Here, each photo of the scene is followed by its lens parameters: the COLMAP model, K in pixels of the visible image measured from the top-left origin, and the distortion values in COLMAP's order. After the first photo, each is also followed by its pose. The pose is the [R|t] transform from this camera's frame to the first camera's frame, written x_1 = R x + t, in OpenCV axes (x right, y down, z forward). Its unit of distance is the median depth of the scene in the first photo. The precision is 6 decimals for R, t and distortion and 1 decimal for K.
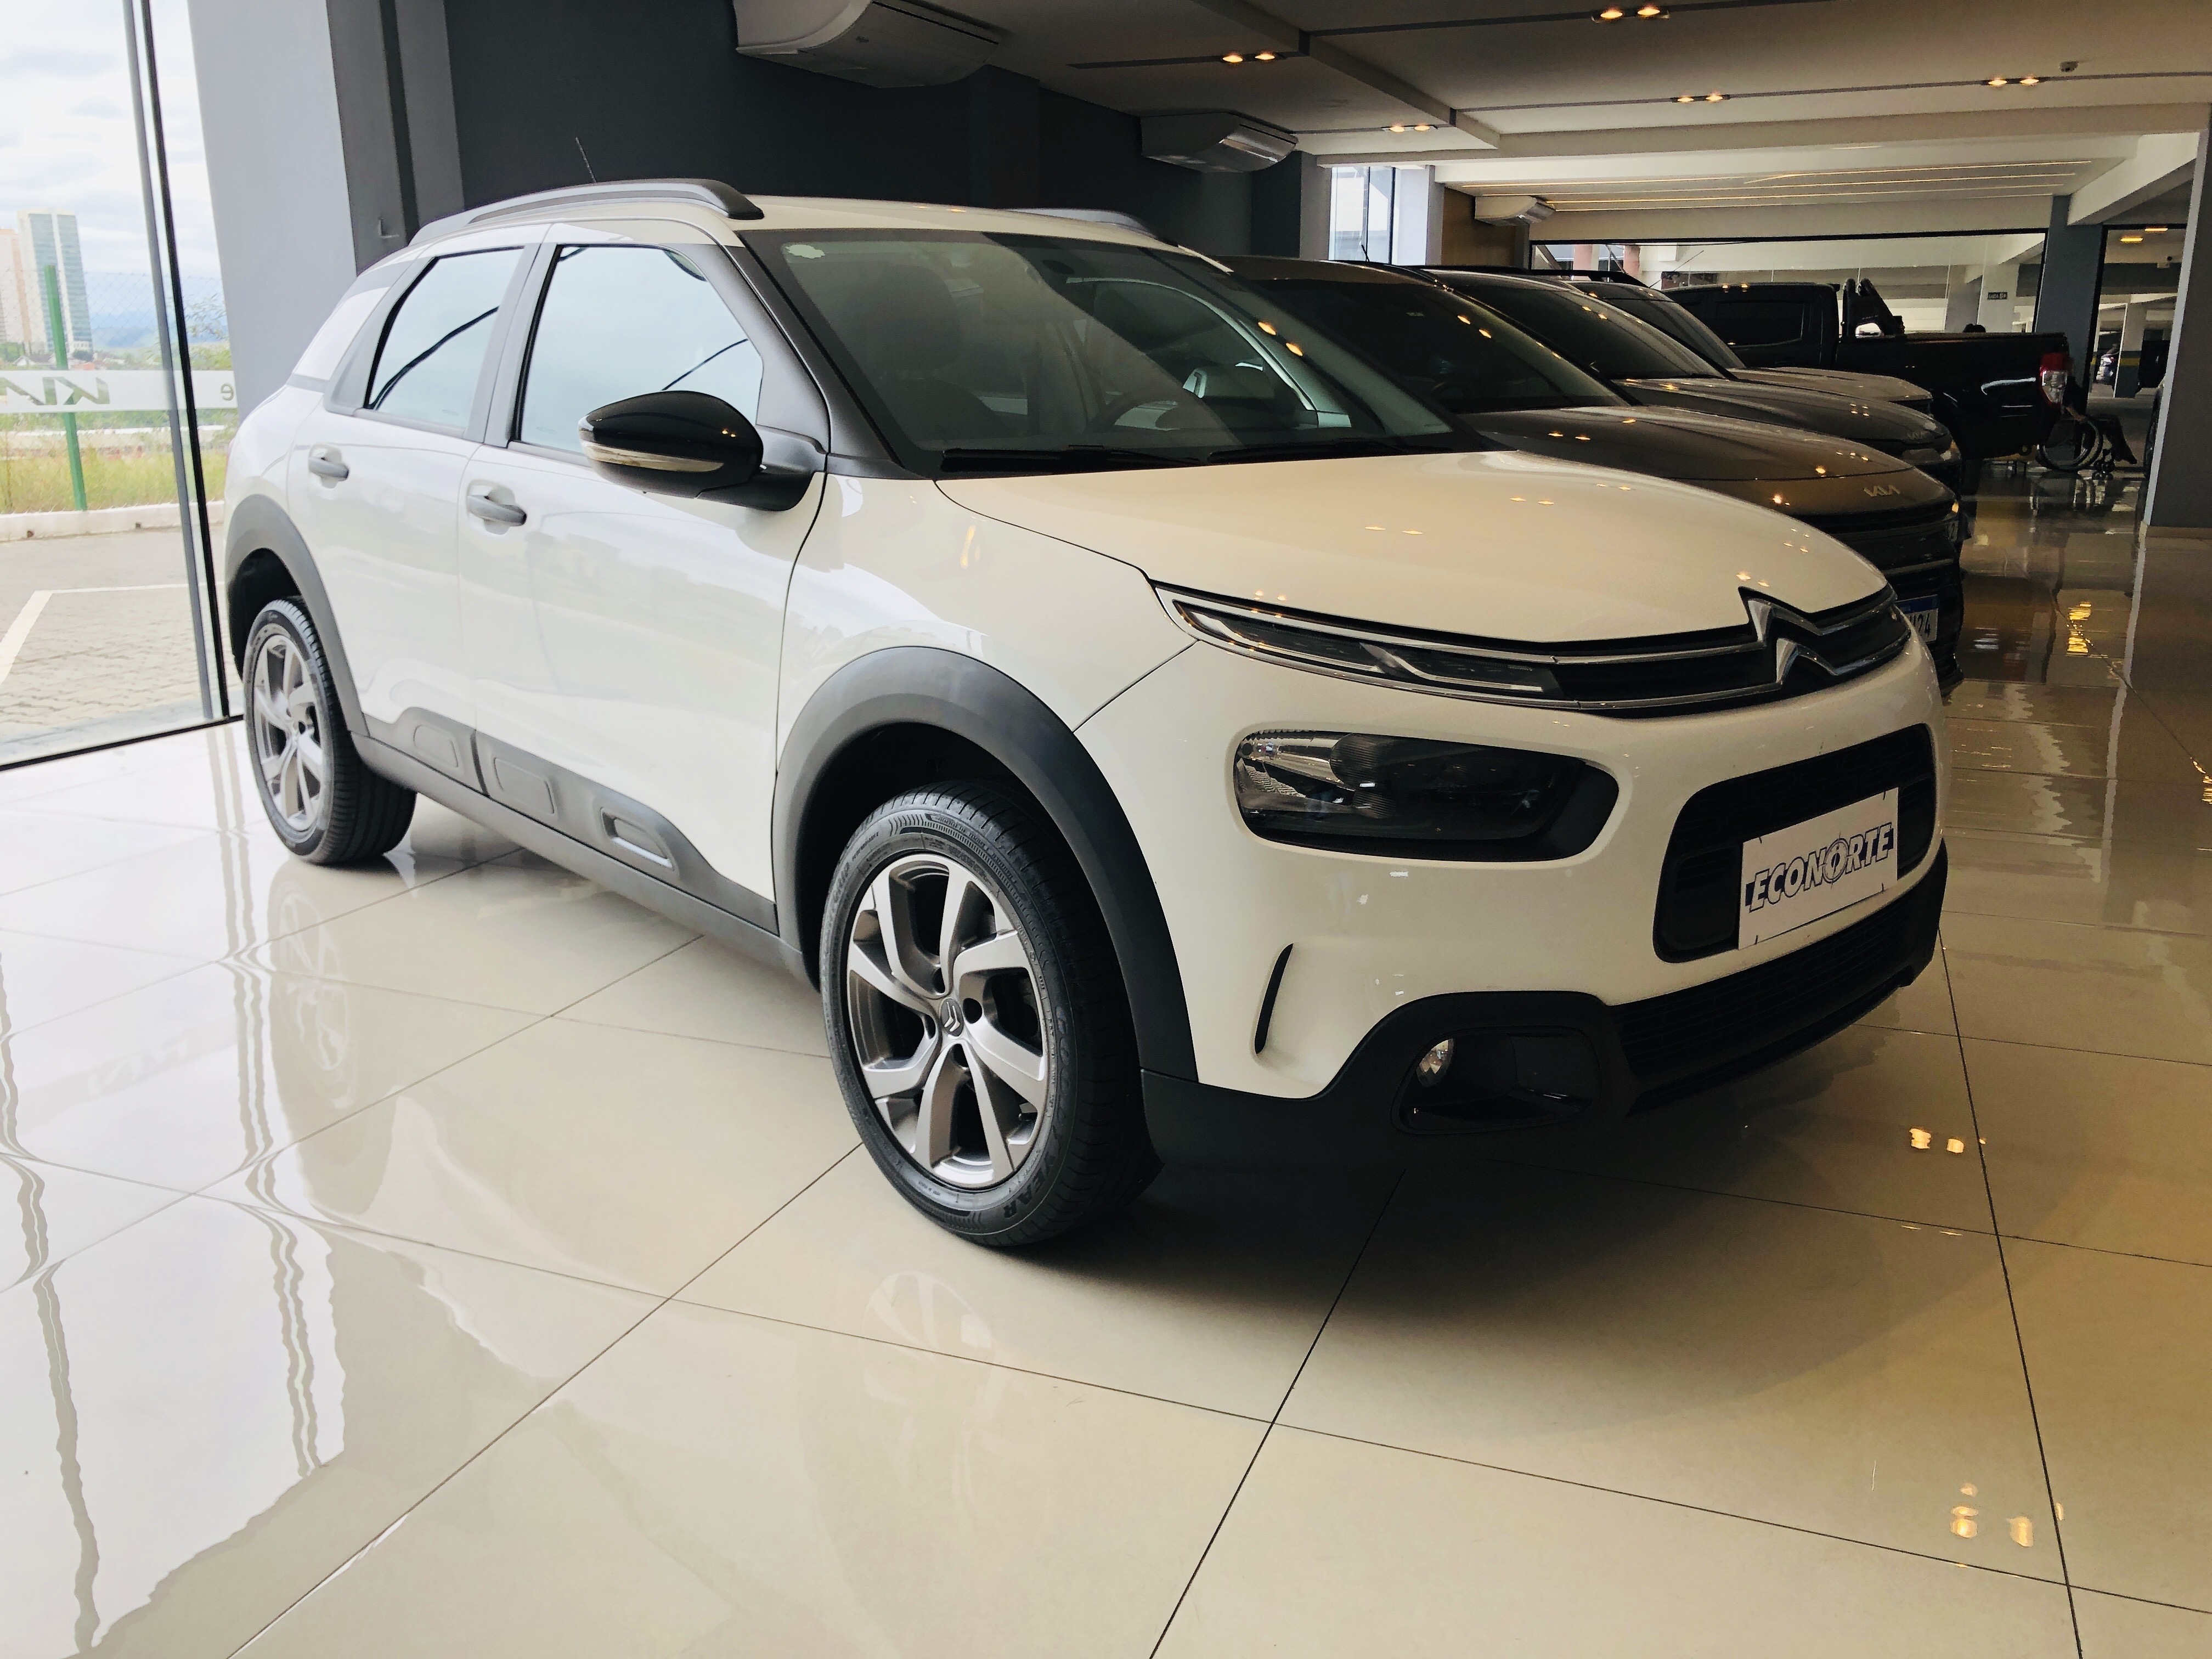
lens RADIAL K [[1753.1, 0, 1130.7], [0, 1753.1, 835.6], [0, 0, 1]] dist [-0.009042, -0.016973]
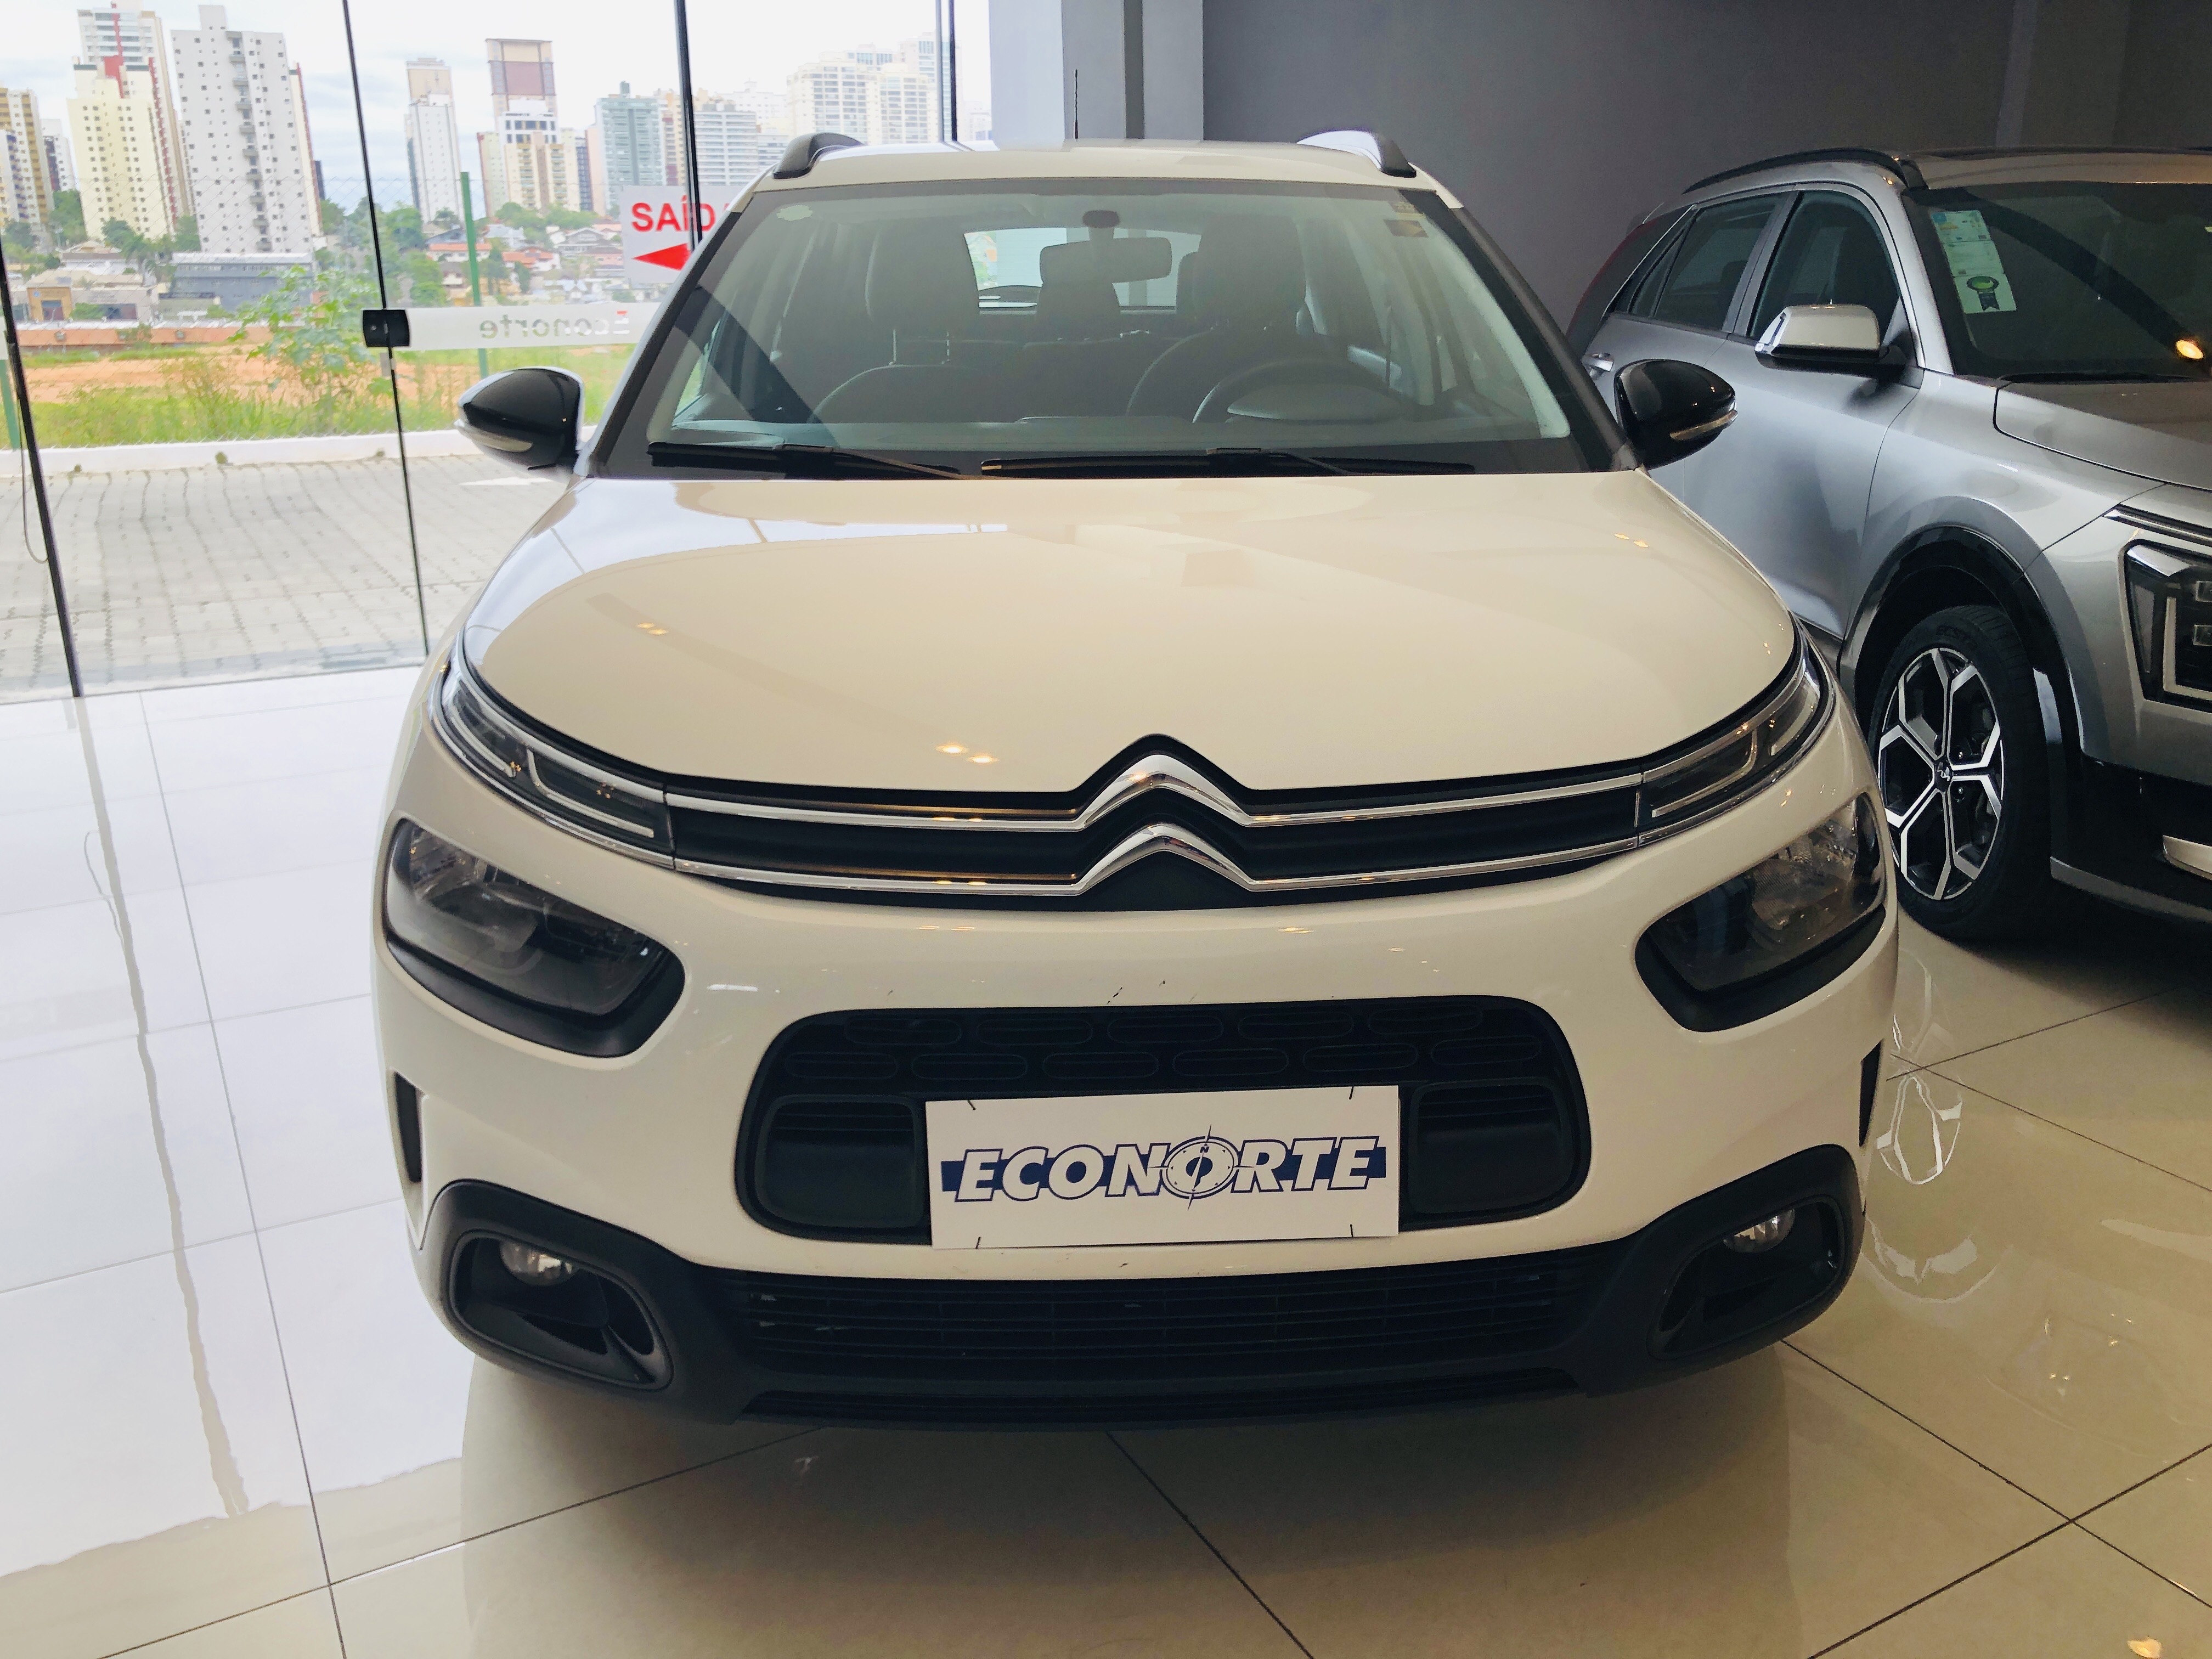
lens RADIAL K [[1753.1, 0, 1130.7], [0, 1753.1, 835.6], [0, 0, 1]] dist [-0.009042, -0.016973]
pose [[0.757657, 0.166570, -0.631039, 0.791382], [-0.151903, 0.985336, 0.077710, -0.157452], [0.634730, 0.036979, 0.771849, 0.488085]]
